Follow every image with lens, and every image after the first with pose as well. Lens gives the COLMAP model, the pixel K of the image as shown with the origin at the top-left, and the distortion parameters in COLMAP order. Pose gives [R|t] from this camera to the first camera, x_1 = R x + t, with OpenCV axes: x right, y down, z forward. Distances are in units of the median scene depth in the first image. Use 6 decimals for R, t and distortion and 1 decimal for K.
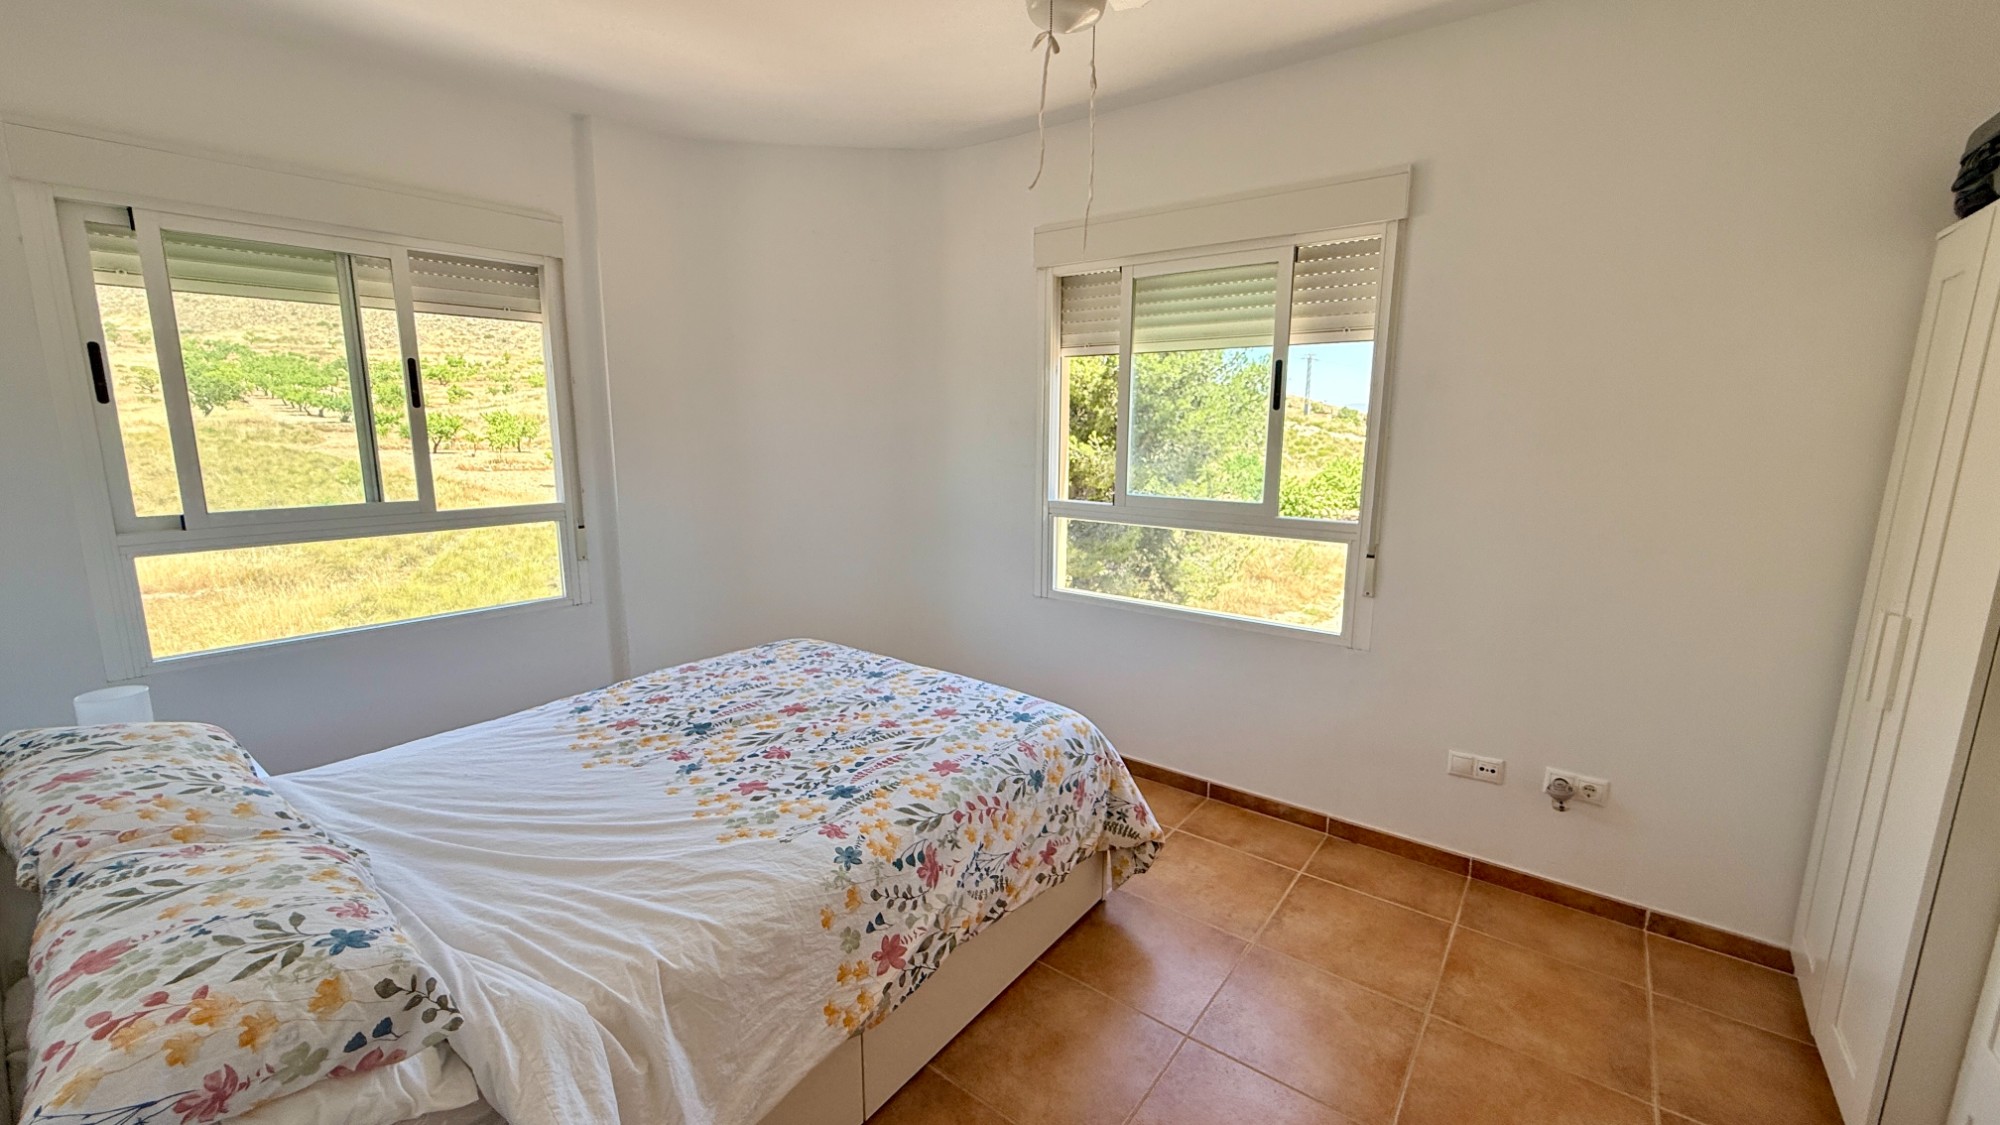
lens RADIAL K [[798.0, 0, 991.4], [0, 798.0, 554.0], [0, 0, 1]] dist [-0.000188, 0.000359]
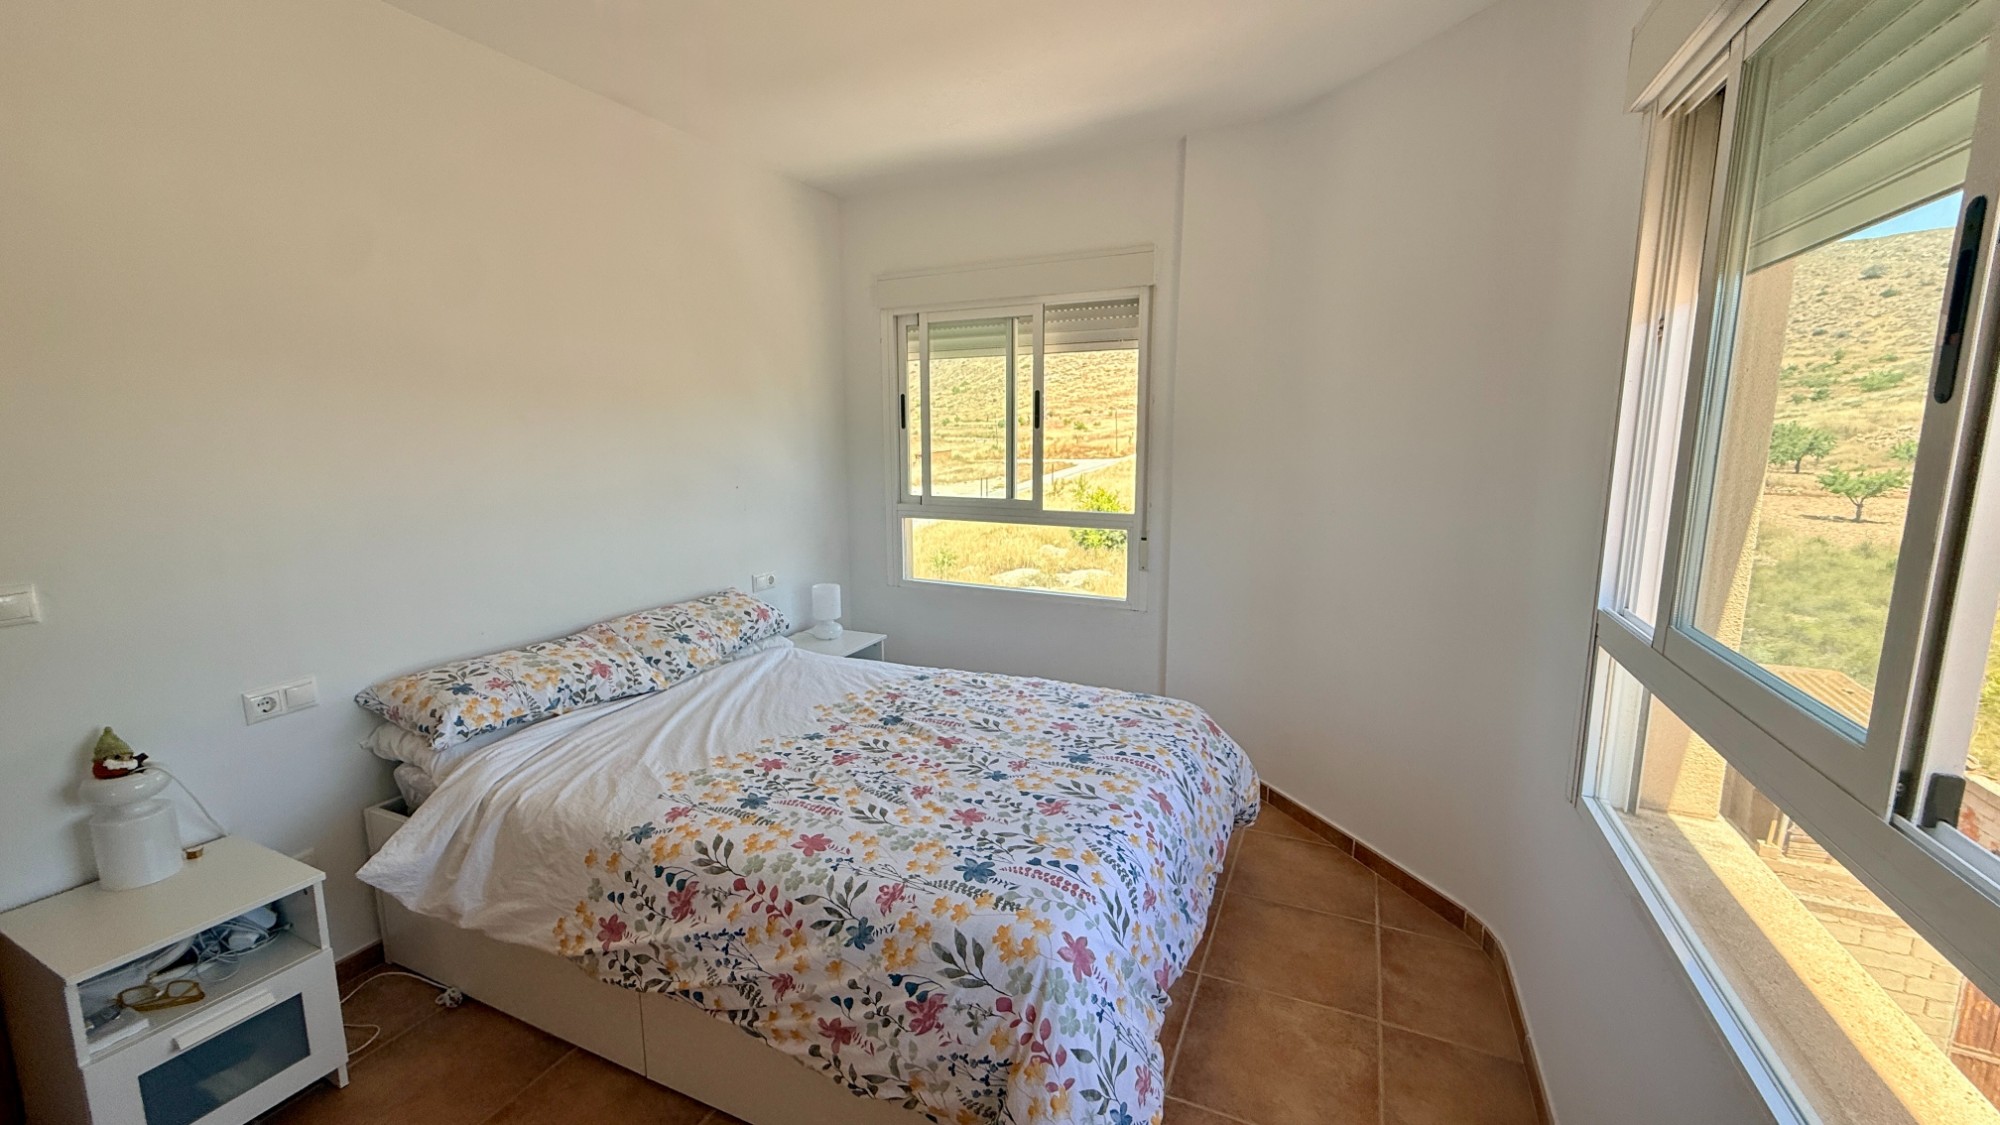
lens RADIAL K [[795.9, 0, 993.9], [0, 795.9, 556.4], [0, 0, 1]] dist [-0.000035, -0.000087]
pose [[0.223984, 0.145074, -0.963735, 0.665586], [-0.158553, 0.981109, 0.110840, -0.140483], [0.961609, 0.127977, 0.242754, 0.813466]]
